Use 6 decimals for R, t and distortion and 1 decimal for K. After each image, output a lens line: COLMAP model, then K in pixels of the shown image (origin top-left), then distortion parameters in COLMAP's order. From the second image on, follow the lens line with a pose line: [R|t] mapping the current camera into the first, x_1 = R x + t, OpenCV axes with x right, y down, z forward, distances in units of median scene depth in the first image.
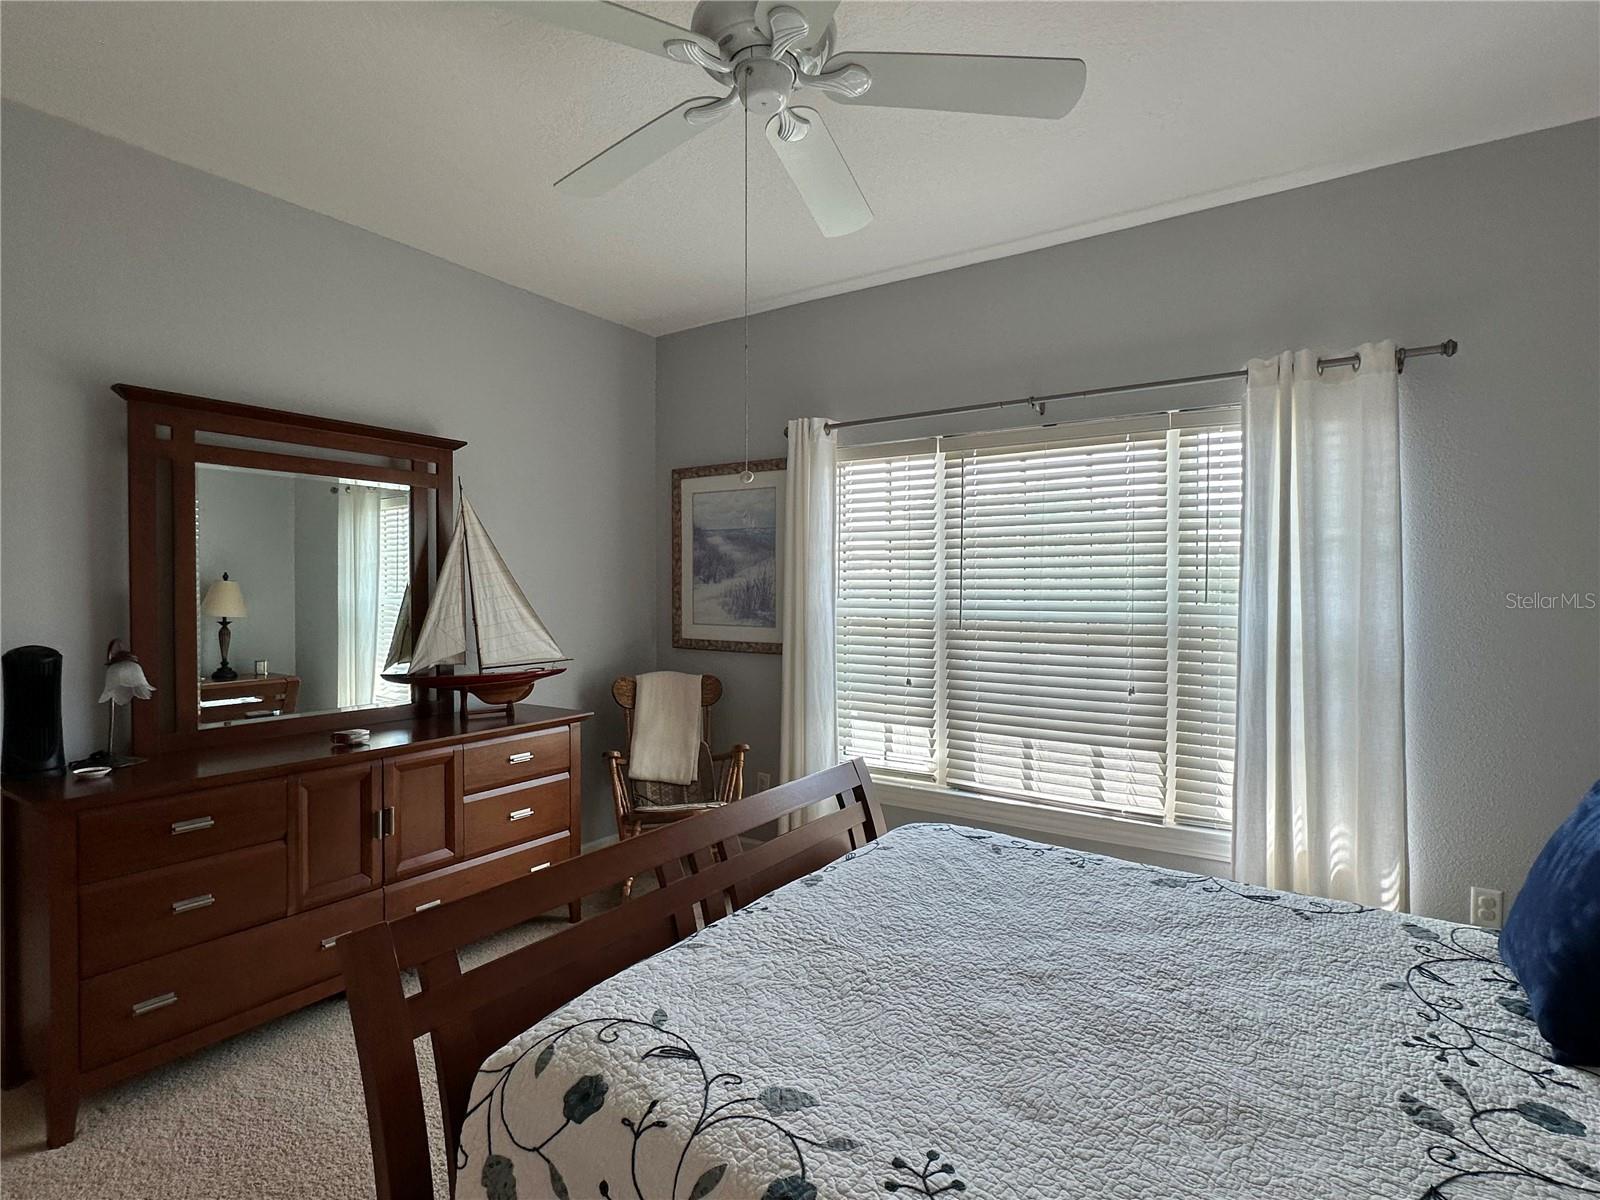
lens RADIAL K [[810.9, 0, 791.2], [0, 810.9, 599.1], [0, 0, 1]] dist [-0.000081, 0.000059]
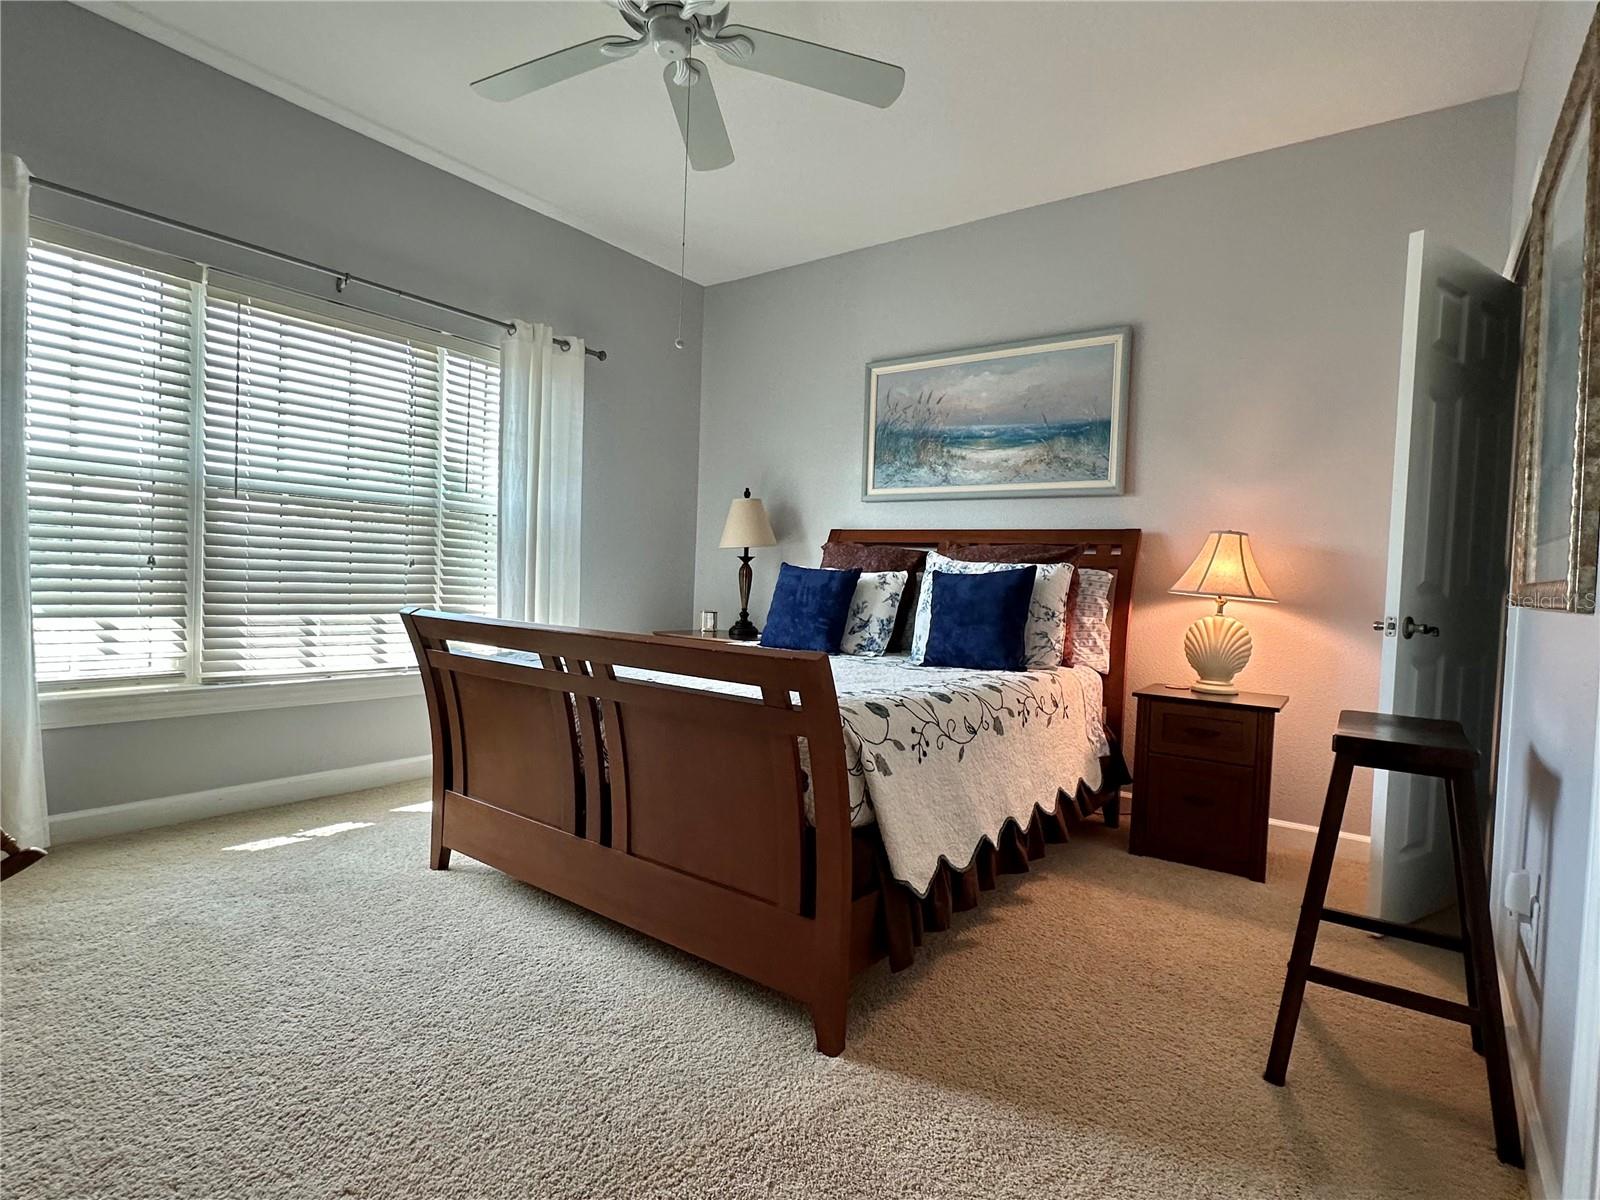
lens RADIAL K [[810.9, 0, 791.2], [0, 810.9, 599.1], [0, 0, 1]] dist [-0.000081, 0.000059]
pose [[0.051749, -0.028321, 0.998258, -0.664004], [-0.026097, 0.999218, 0.029702, 0.107626], [-0.998319, -0.027589, 0.050970, 0.363663]]
